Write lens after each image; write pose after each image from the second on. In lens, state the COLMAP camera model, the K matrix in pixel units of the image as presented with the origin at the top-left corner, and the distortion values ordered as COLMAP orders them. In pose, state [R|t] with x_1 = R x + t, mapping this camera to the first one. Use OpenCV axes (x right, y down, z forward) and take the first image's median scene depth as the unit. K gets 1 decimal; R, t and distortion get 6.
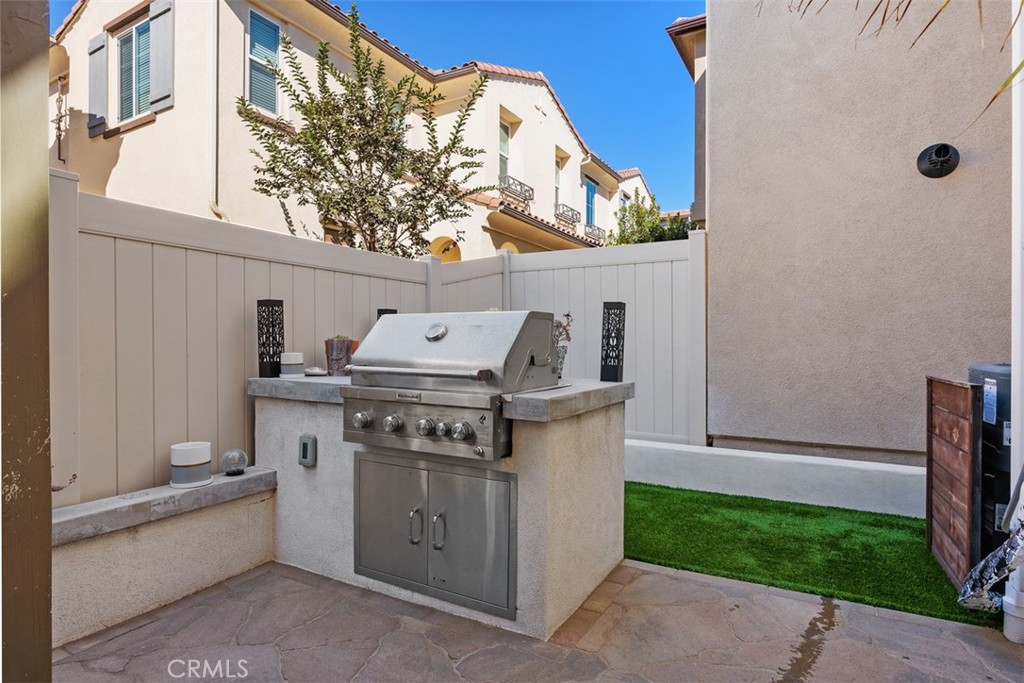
lens RADIAL K [[532.1, 0, 517.7], [0, 532.1, 340.7], [0, 0, 1]] dist [-0.002735, -0.000194]
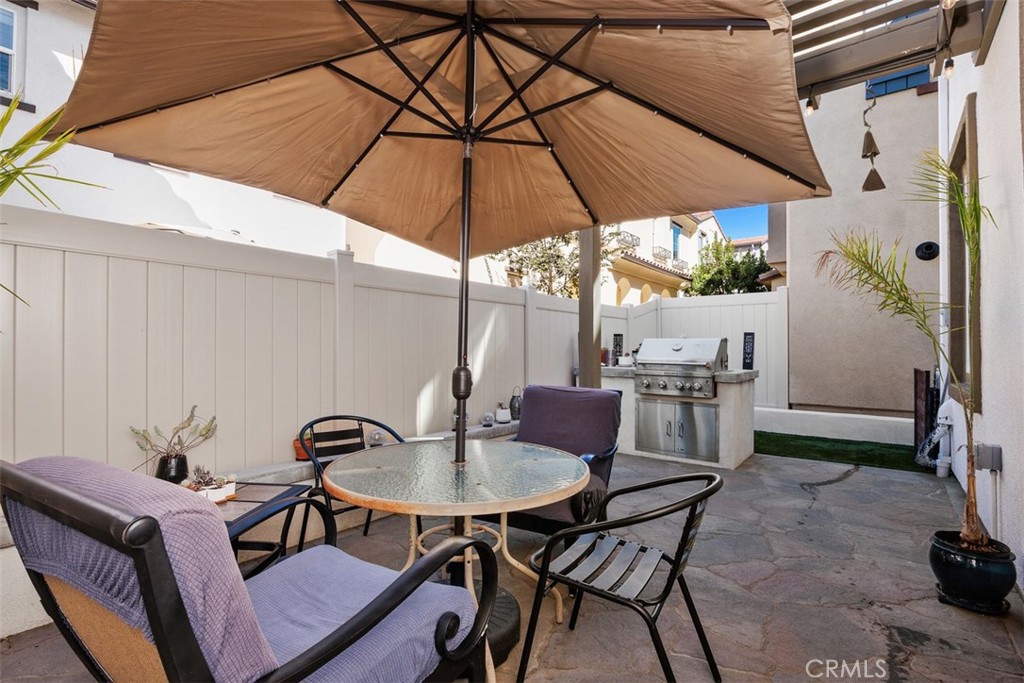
lens RADIAL K [[463.4, 0, 506.0], [0, 463.4, 343.5], [0, 0, 1]] dist [-0.012228, -0.000633]
pose [[0.986704, -0.001815, -0.162519, -0.368577], [0.001047, 0.999988, -0.004814, -0.015519], [0.162526, 0.004580, 0.986694, -0.759711]]
